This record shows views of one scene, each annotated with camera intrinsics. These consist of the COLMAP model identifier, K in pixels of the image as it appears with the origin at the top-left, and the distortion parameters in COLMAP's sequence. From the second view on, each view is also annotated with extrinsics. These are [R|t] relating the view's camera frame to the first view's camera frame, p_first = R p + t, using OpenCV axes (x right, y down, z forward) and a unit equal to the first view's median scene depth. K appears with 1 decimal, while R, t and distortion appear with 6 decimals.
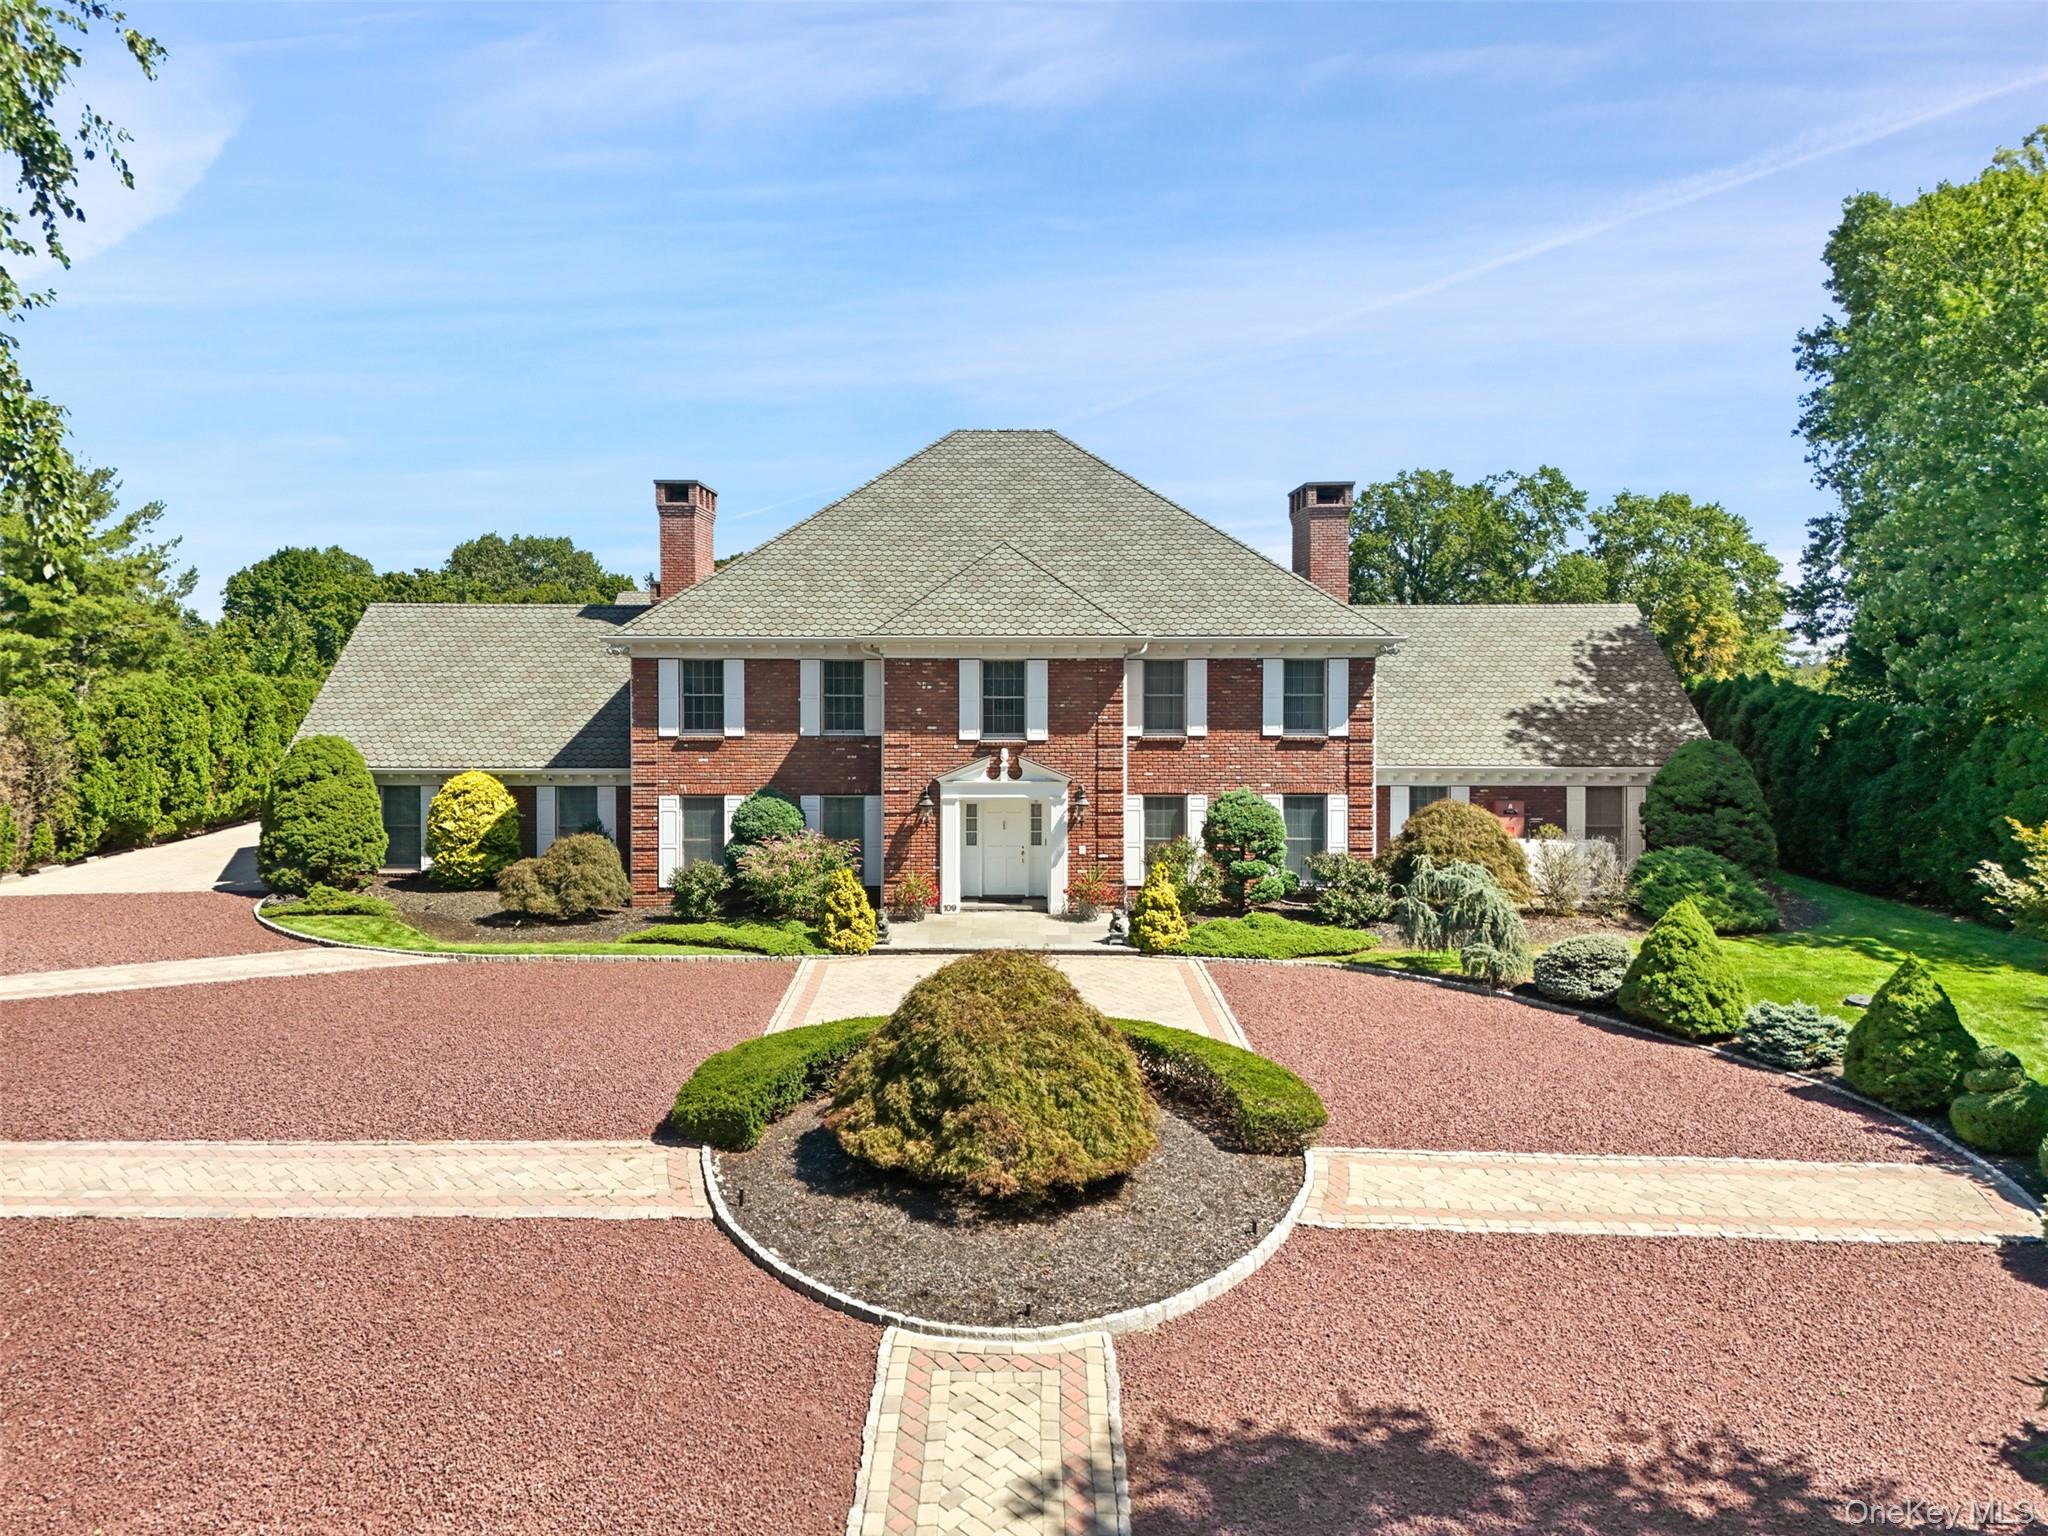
lens RADIAL K [[1528.1, 0, 1013.2], [0, 1528.1, 695.7], [0, 0, 1]] dist [0.051397, -0.002911]
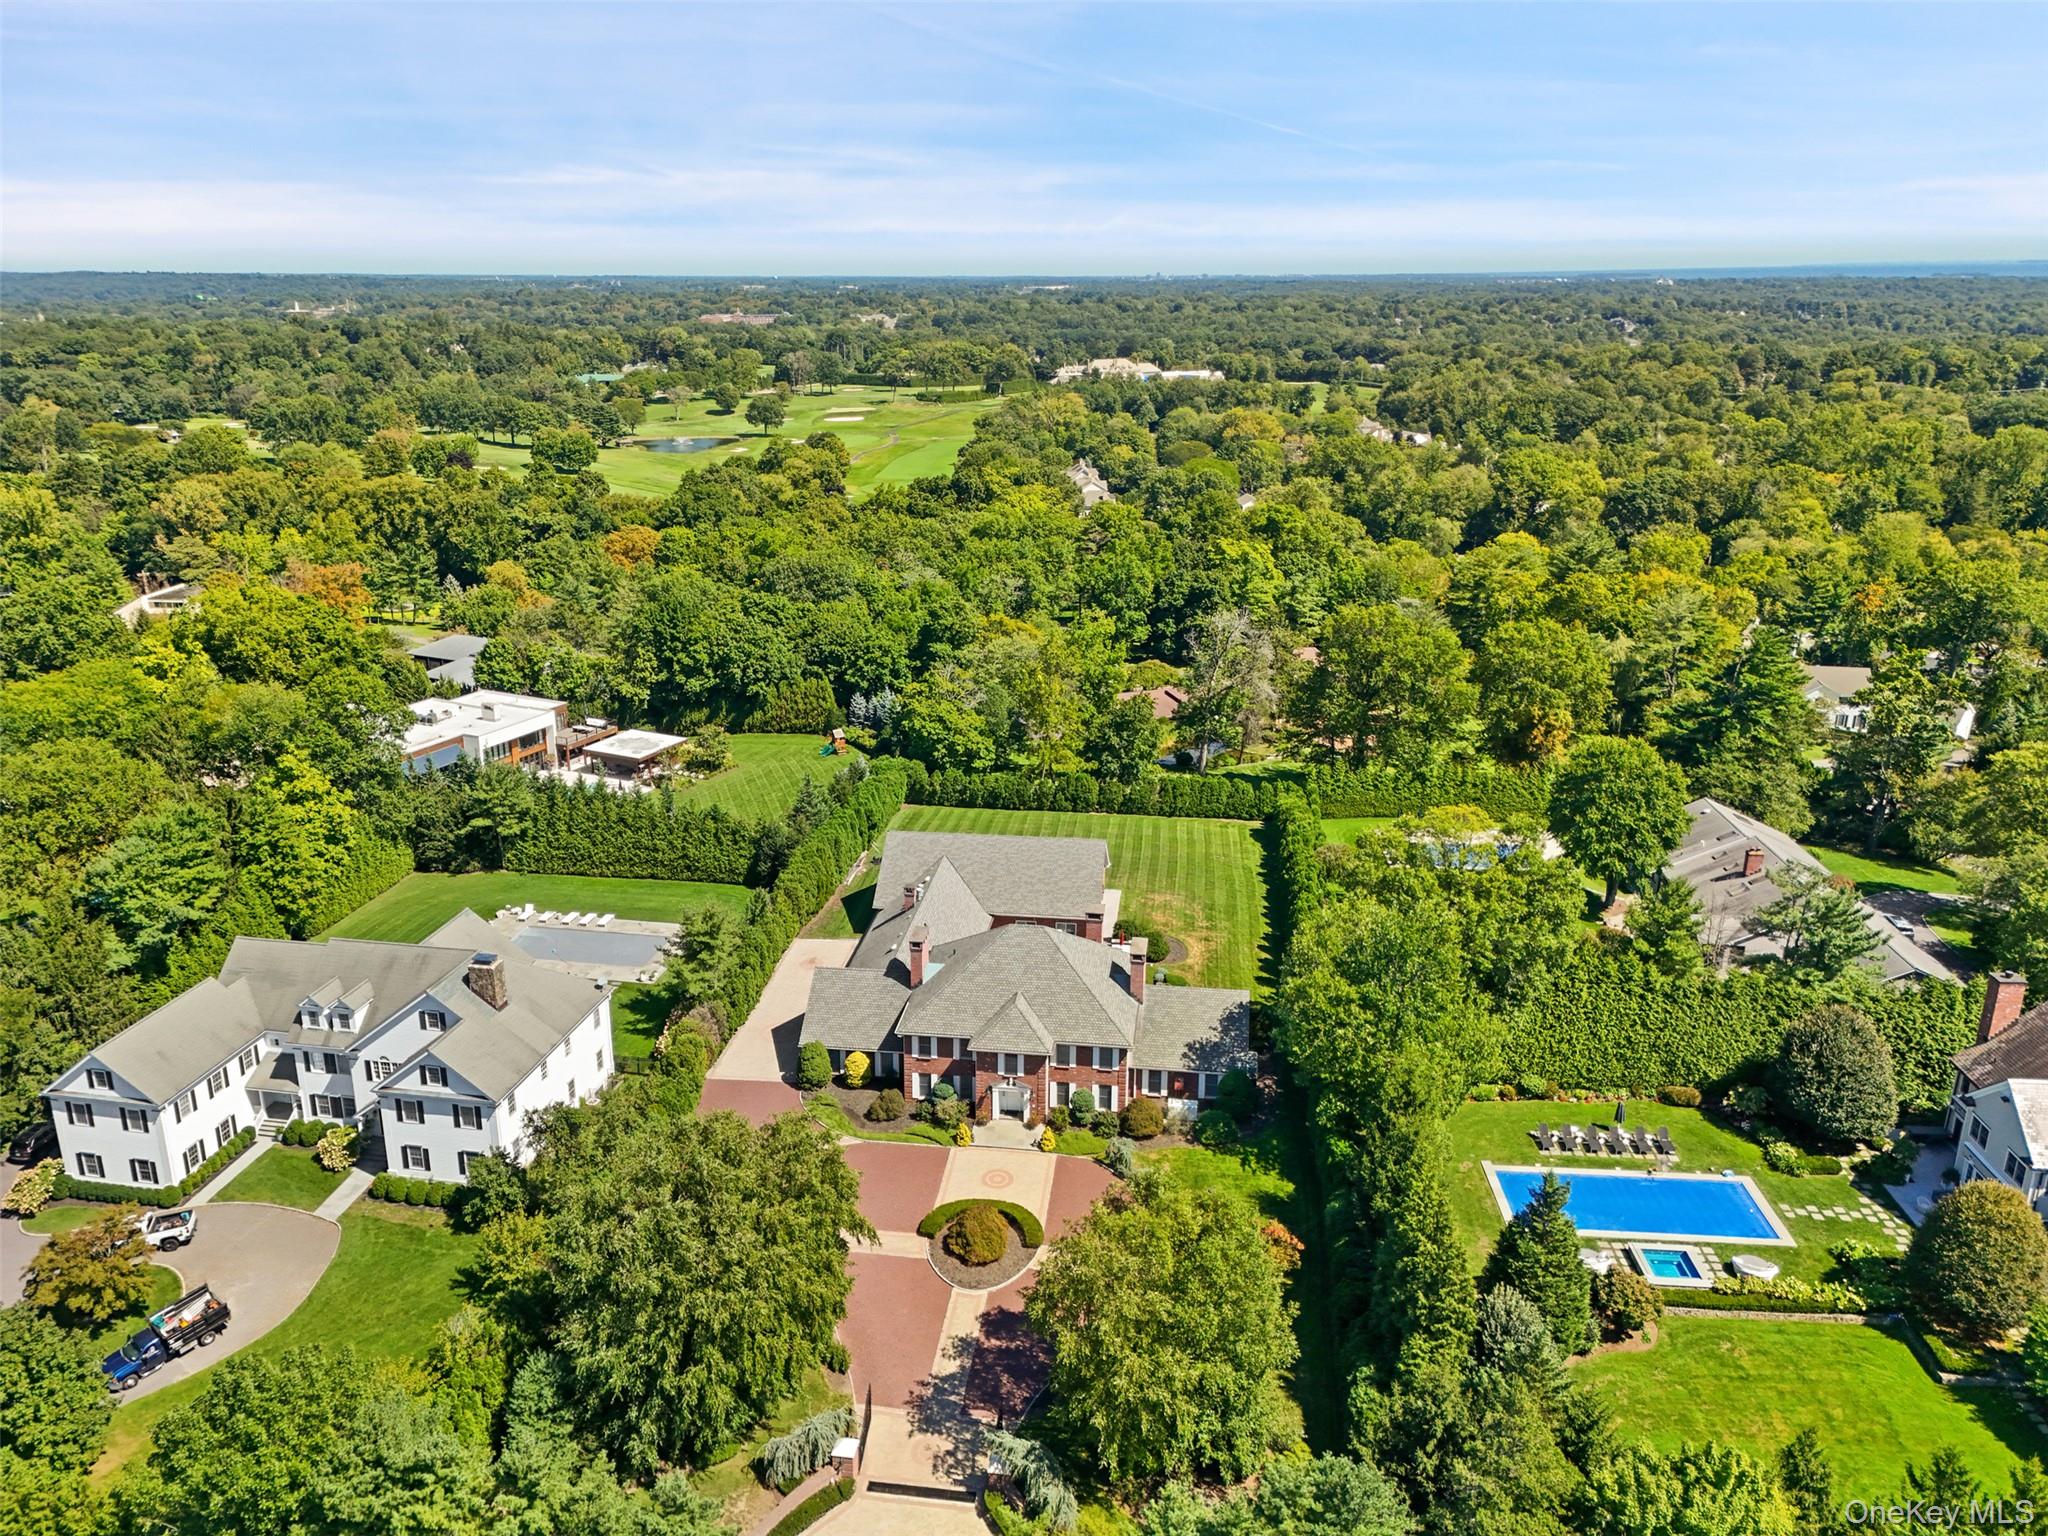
lens RADIAL K [[1426.9, 0, 1024.0], [0, 1426.9, 768.0], [0, 0, 1]] dist [0.045527, -0.000986]
pose [[0.991831, 0.048166, -0.118115, 0.409720], [-0.015344, 0.964296, 0.264382, -1.651200], [0.126632, -0.260410, 0.957158, -2.102991]]
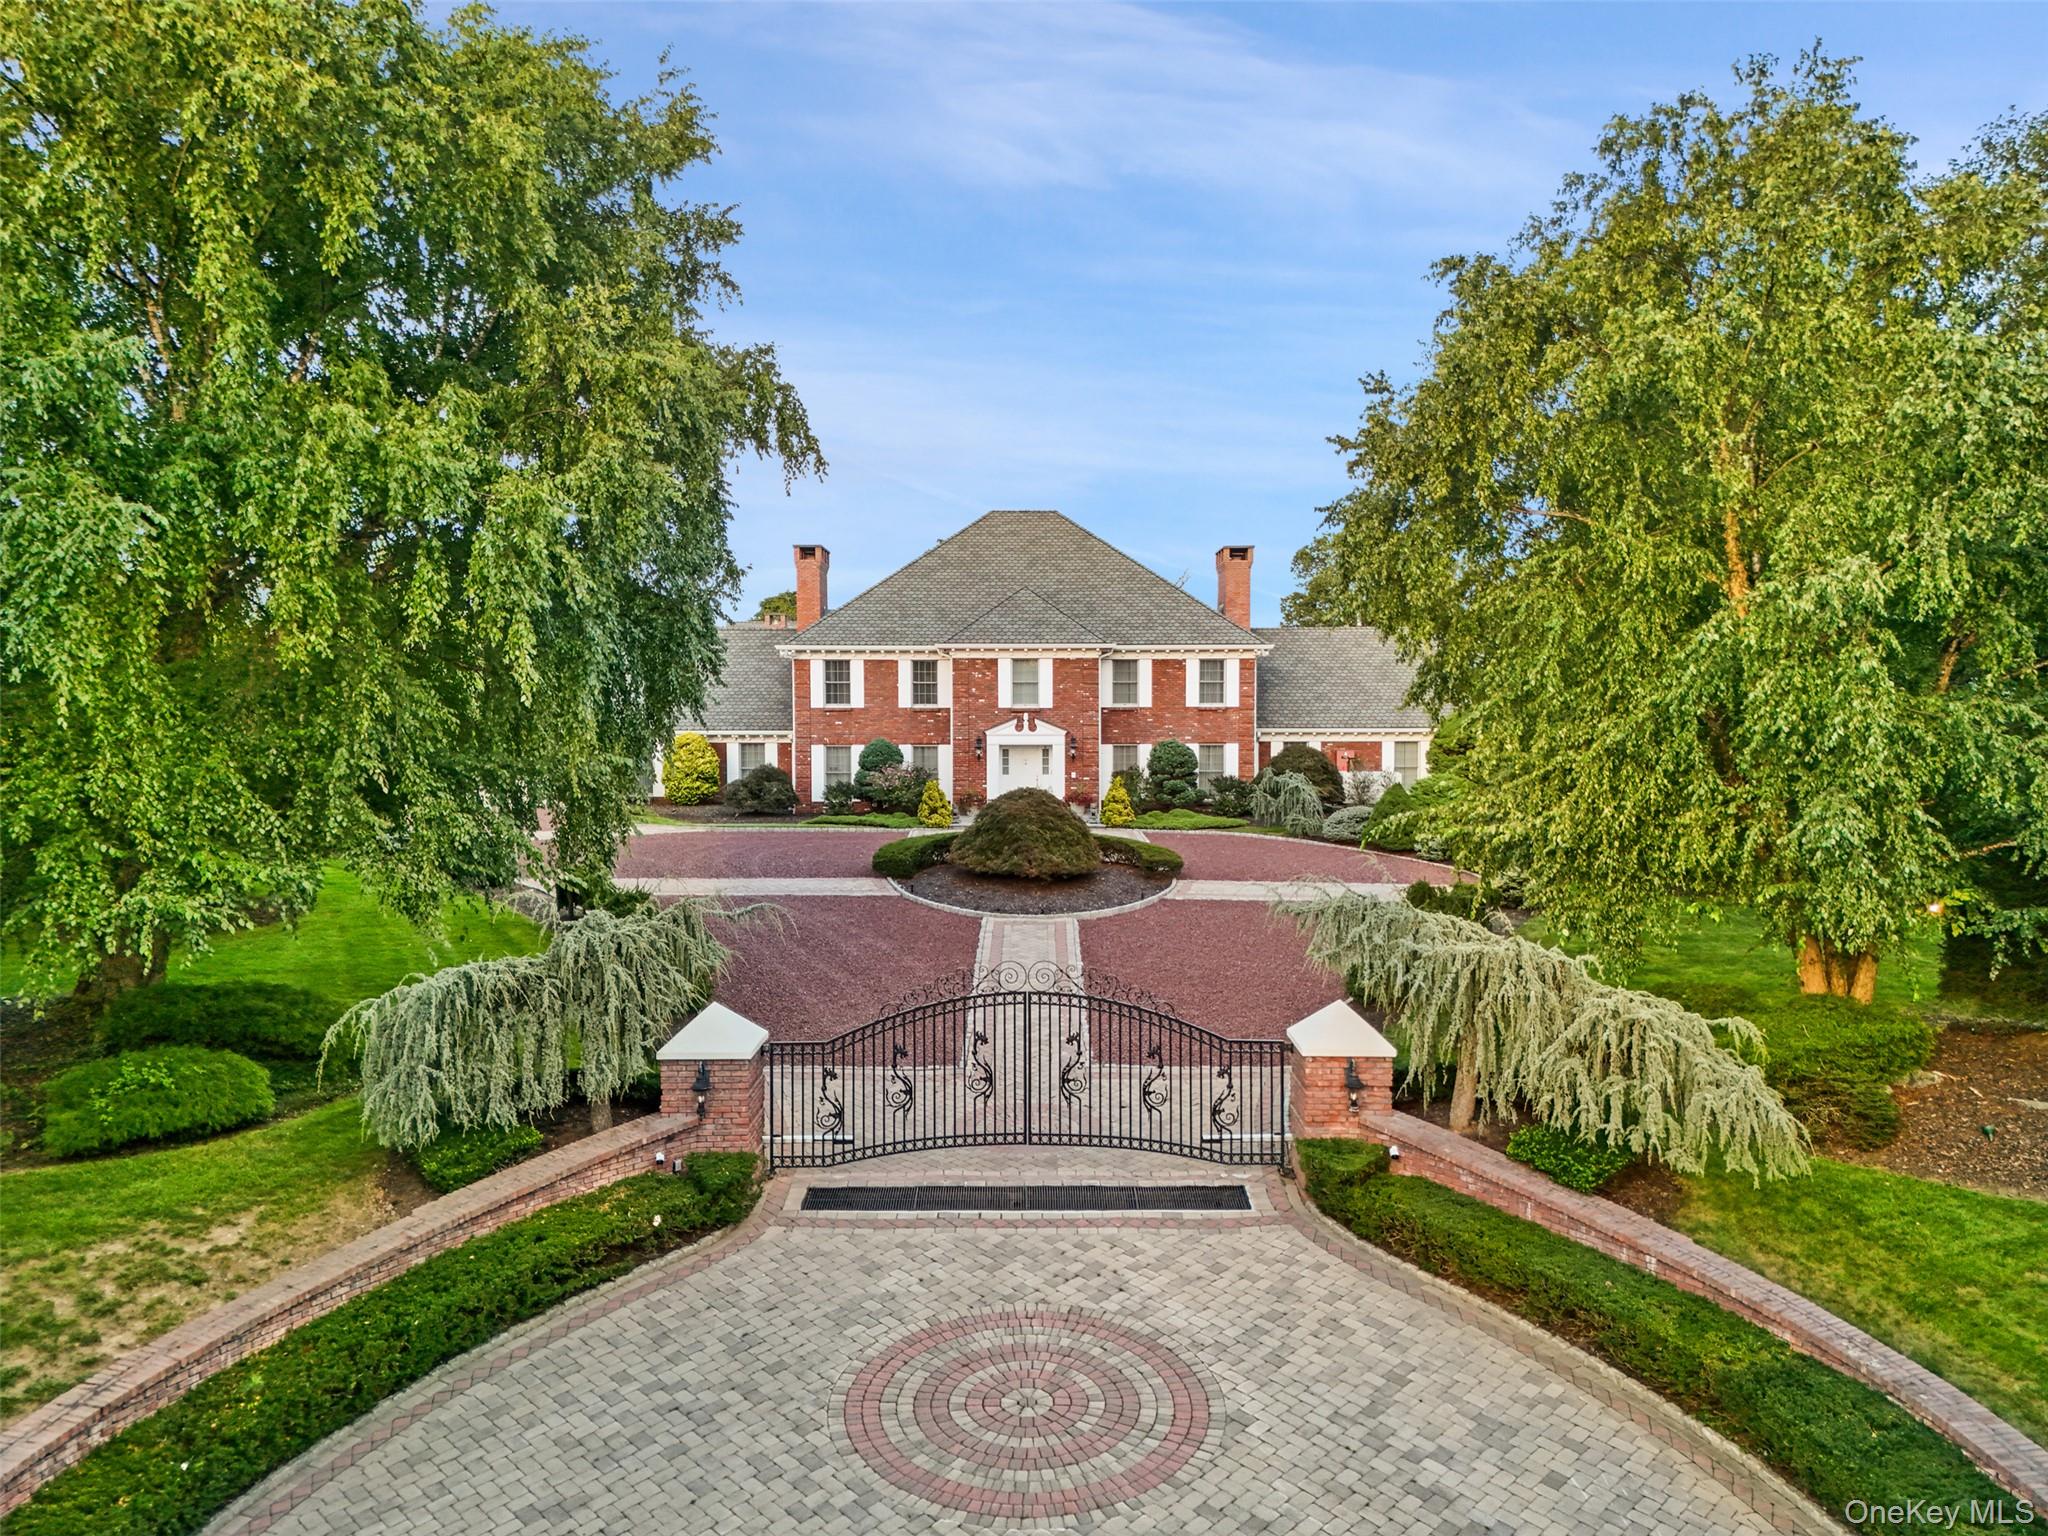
lens RADIAL K [[1501.0, 0, 1038.3], [0, 1501.0, 764.6], [0, 0, 1]] dist [0.036941, -0.002786]
pose [[0.999945, -0.002624, 0.010164, -0.009763], [0.002374, 0.999696, 0.024543, 0.055387], [-0.010225, -0.024517, 0.999647, -0.674079]]
